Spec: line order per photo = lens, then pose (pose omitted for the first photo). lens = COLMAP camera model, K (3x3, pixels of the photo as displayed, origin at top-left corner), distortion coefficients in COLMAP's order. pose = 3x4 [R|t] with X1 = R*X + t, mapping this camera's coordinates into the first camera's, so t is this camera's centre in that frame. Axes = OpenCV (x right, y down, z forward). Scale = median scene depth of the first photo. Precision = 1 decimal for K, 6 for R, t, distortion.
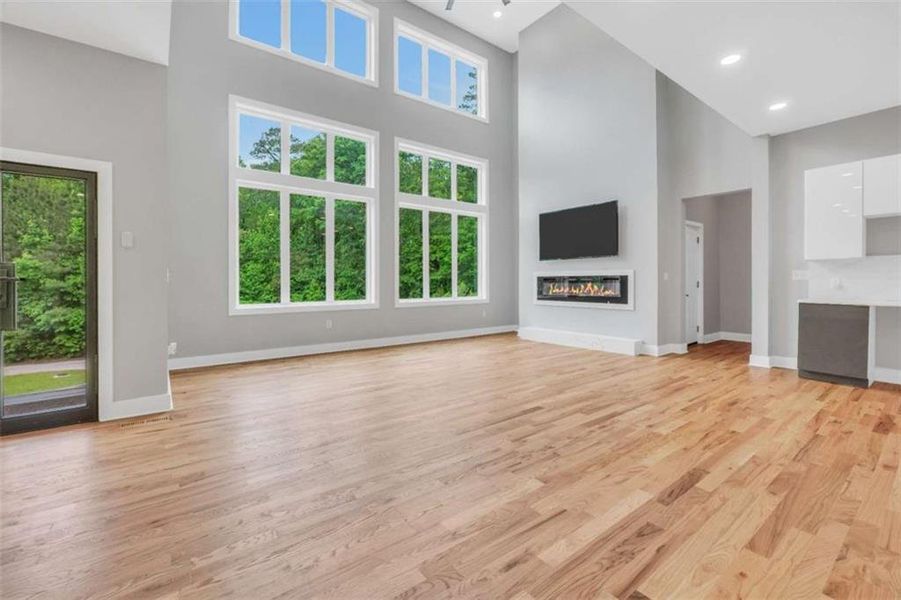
lens RADIAL K [[383.3, 0, 441.0], [0, 383.3, 282.5], [0, 0, 1]] dist [-0.001827, 0.000424]
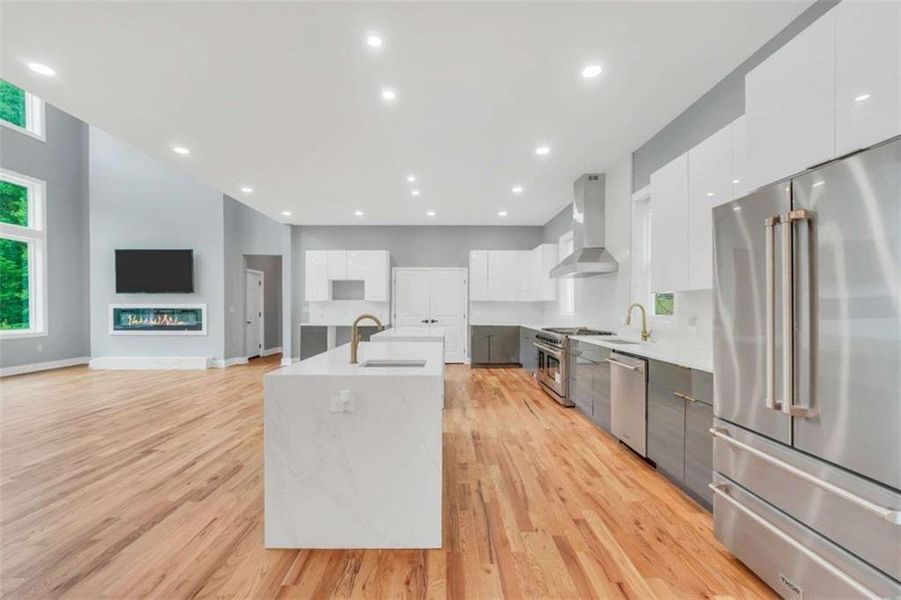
lens RADIAL K [[386.3, 0, 451.4], [0, 386.3, 312.4], [0, 0, 1]] dist [-0.001727, 0.000143]
pose [[0.584677, -0.004767, 0.811252, -0.080194], [-0.001724, 0.999973, 0.007118, -0.016091], [-0.811264, -0.005560, 0.584654, -0.455341]]
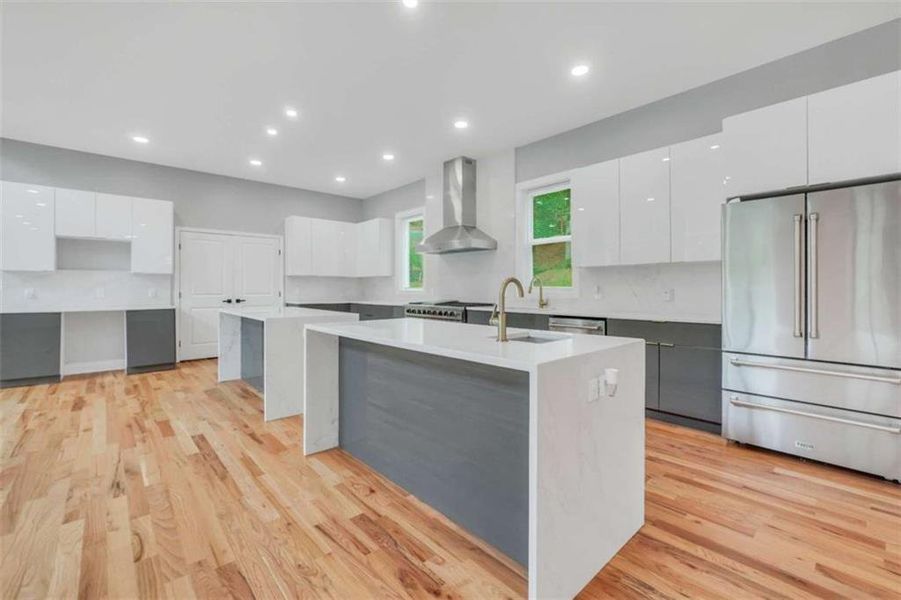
lens RADIAL K [[380.6, 0, 448.6], [0, 380.6, 288.3], [0, 0, 1]] dist [-0.003193, -0.000089]
pose [[-0.095848, 0.004534, 0.995386, -0.109923], [0.005823, 0.999975, -0.003994, -0.000920], [-0.995379, 0.005414, -0.095872, -0.054351]]
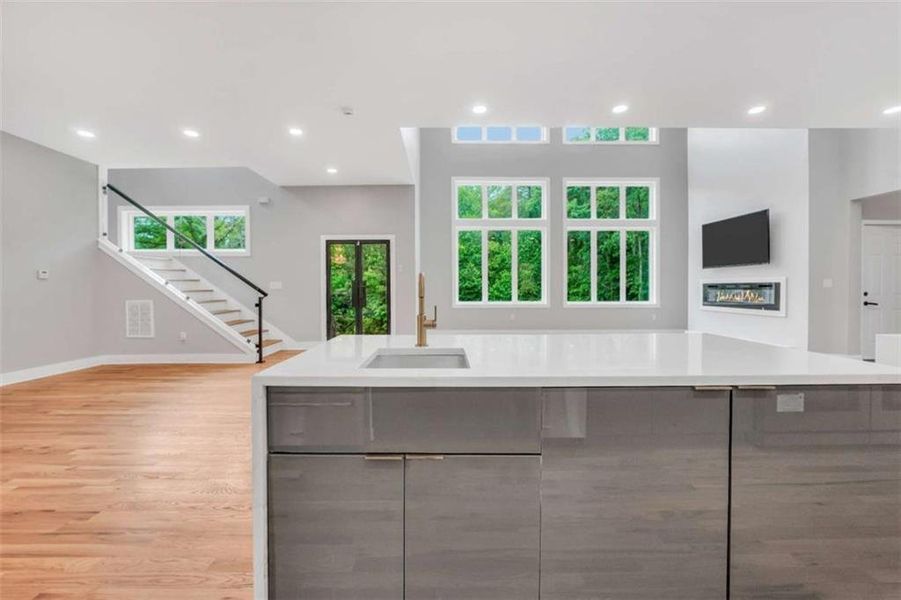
lens RADIAL K [[380.6, 0, 448.6], [0, 380.6, 288.3], [0, 0, 1]] dist [-0.003193, -0.000089]
pose [[0.812528, 0.002075, -0.582918, 0.357639], [-0.001371, 0.999998, 0.001648, -0.004040], [0.582920, -0.000540, 0.812529, -0.320131]]
